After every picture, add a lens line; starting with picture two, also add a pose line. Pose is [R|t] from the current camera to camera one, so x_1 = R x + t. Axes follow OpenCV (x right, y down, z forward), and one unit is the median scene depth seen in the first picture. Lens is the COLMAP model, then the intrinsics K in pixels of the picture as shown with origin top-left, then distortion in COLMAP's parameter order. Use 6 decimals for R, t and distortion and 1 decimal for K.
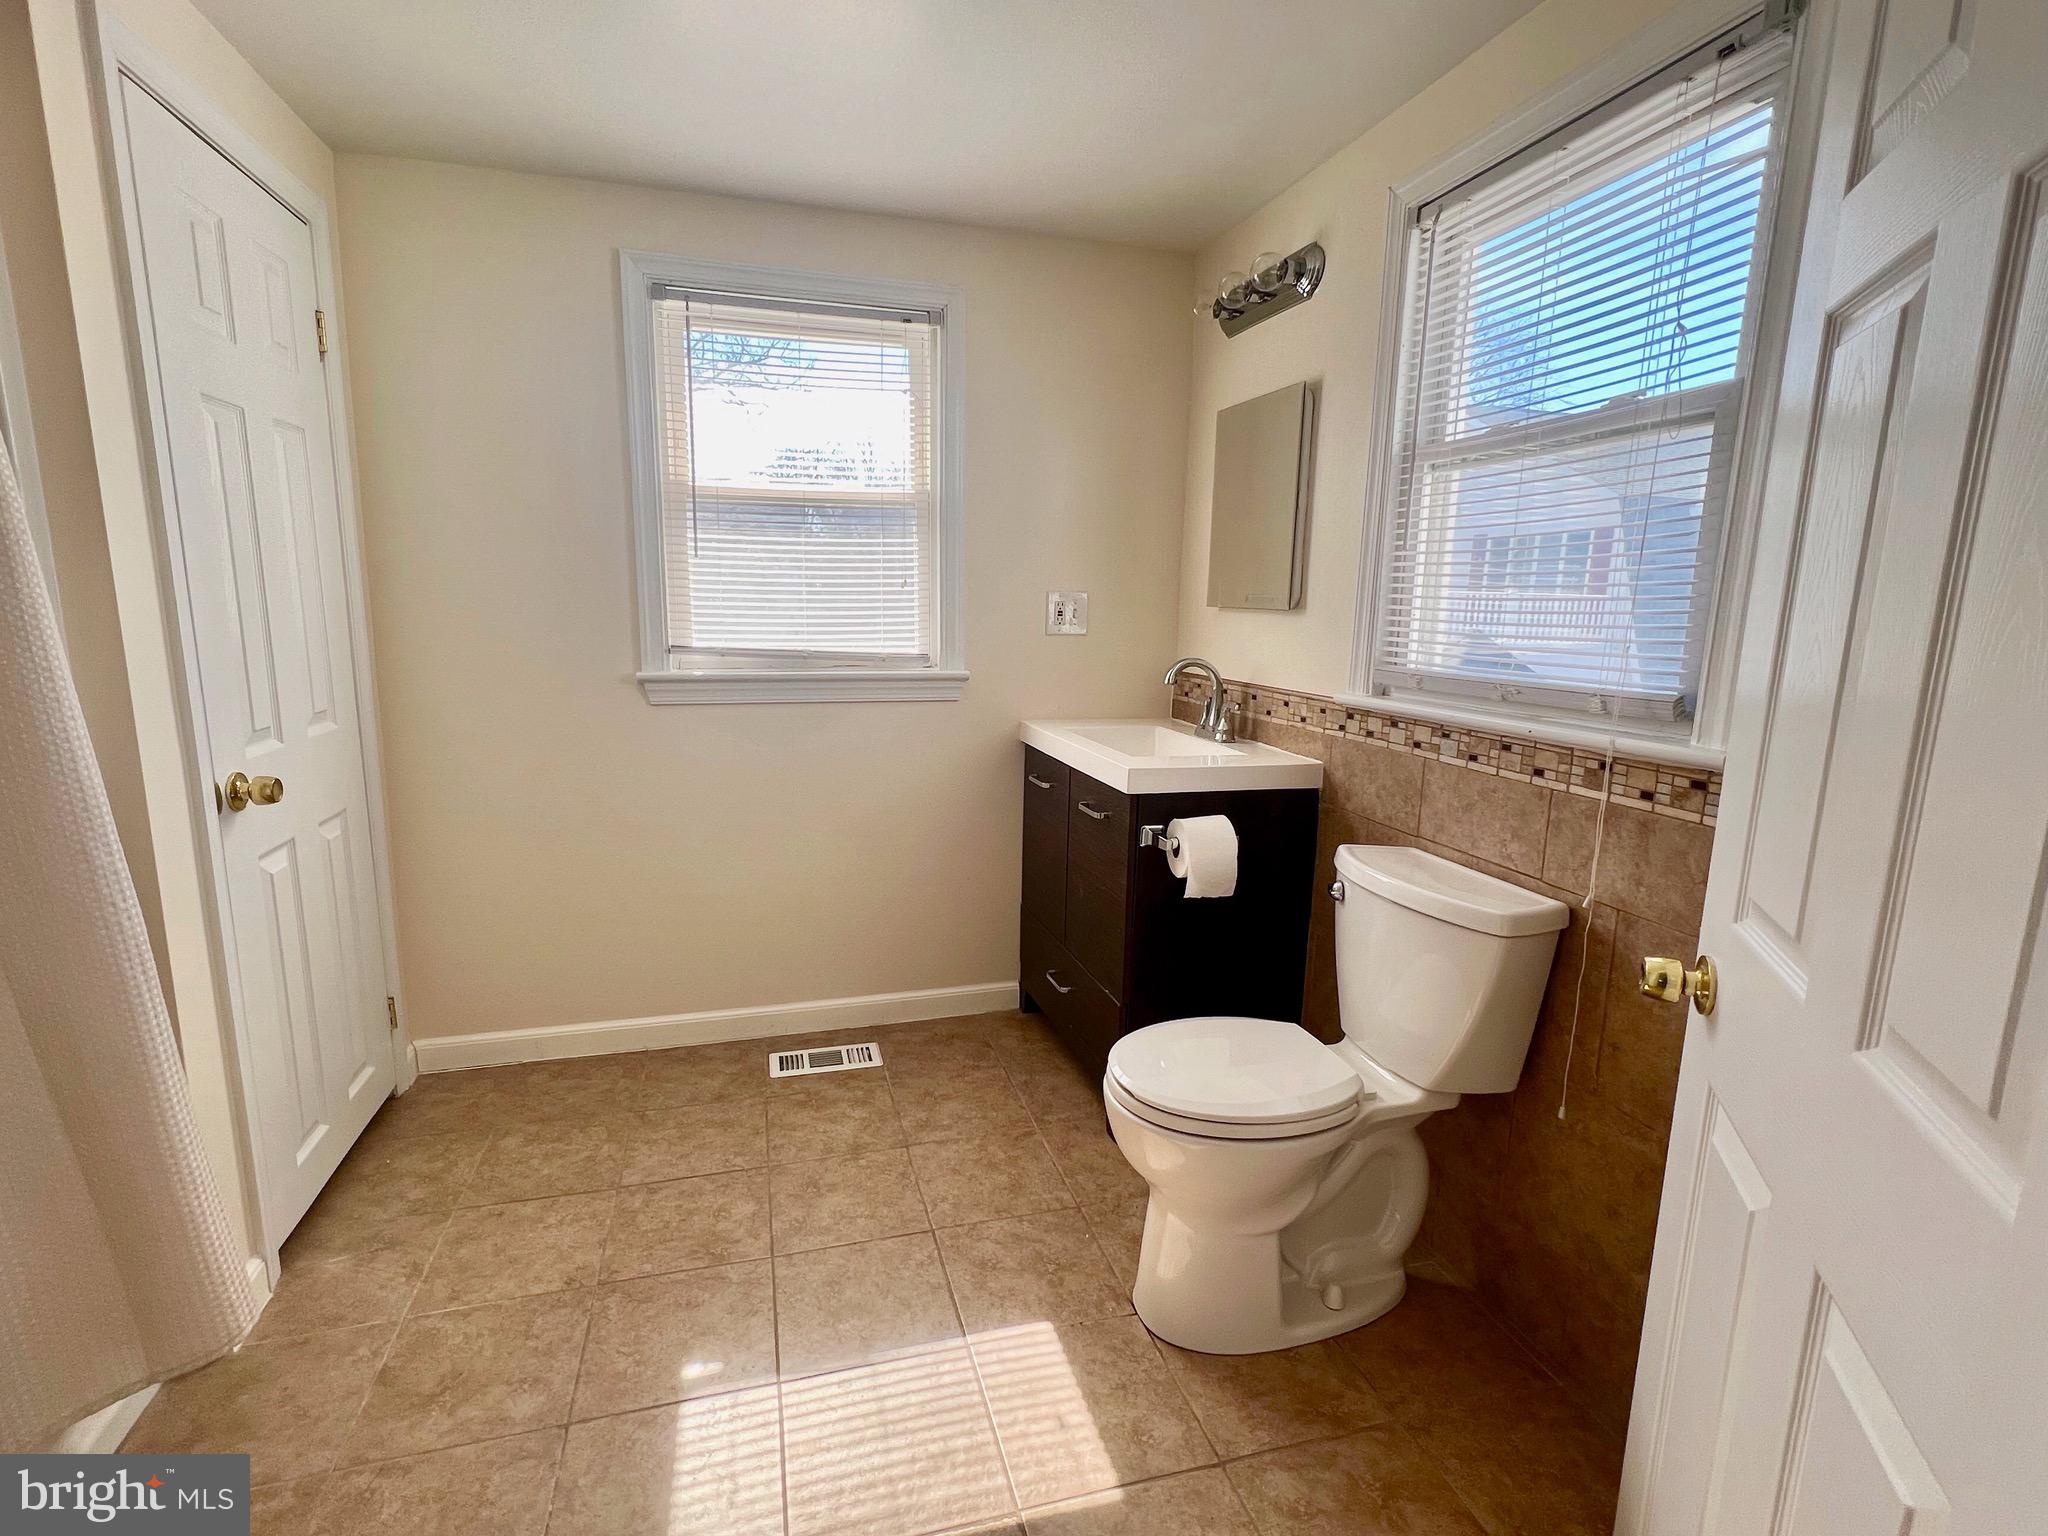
lens RADIAL K [[970.0, 0, 1024.0], [0, 970.0, 768.0], [0, 0, 1]] dist [-0.004403, -0.000478]
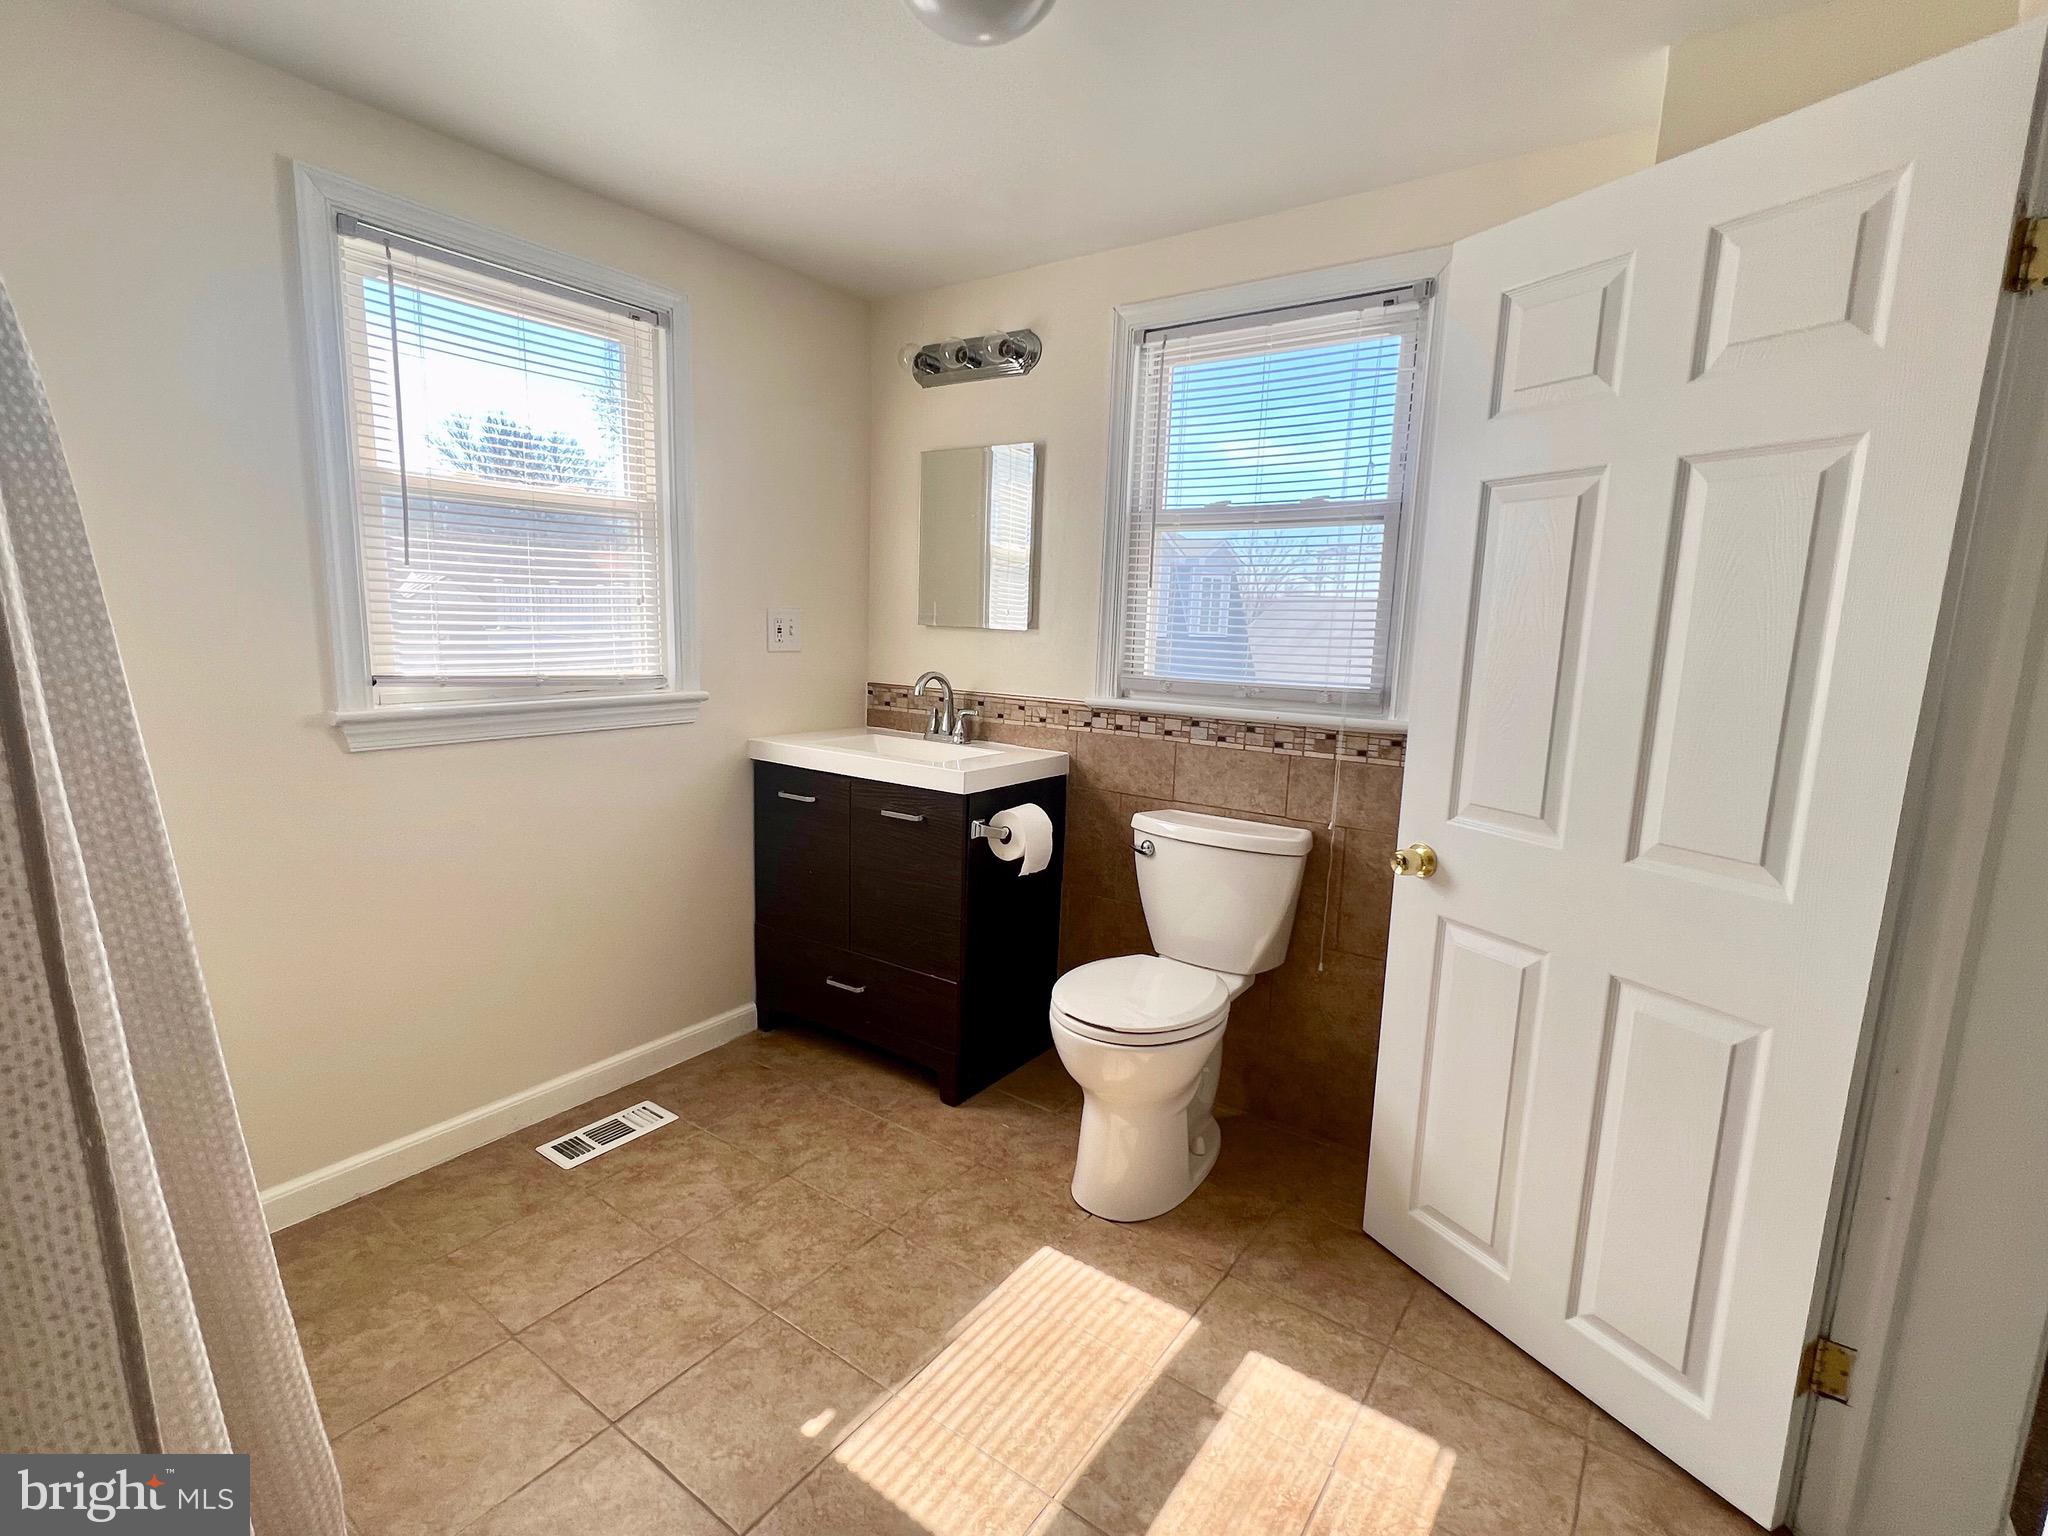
lens RADIAL K [[970.0, 0, 1024.0], [0, 970.0, 768.0], [0, 0, 1]] dist [-0.004403, -0.000478]
pose [[0.777096, -0.092031, 0.622617, -0.541354], [0.091433, 0.995264, 0.032994, -0.034950], [-0.622705, 0.031288, 0.781831, 0.068822]]
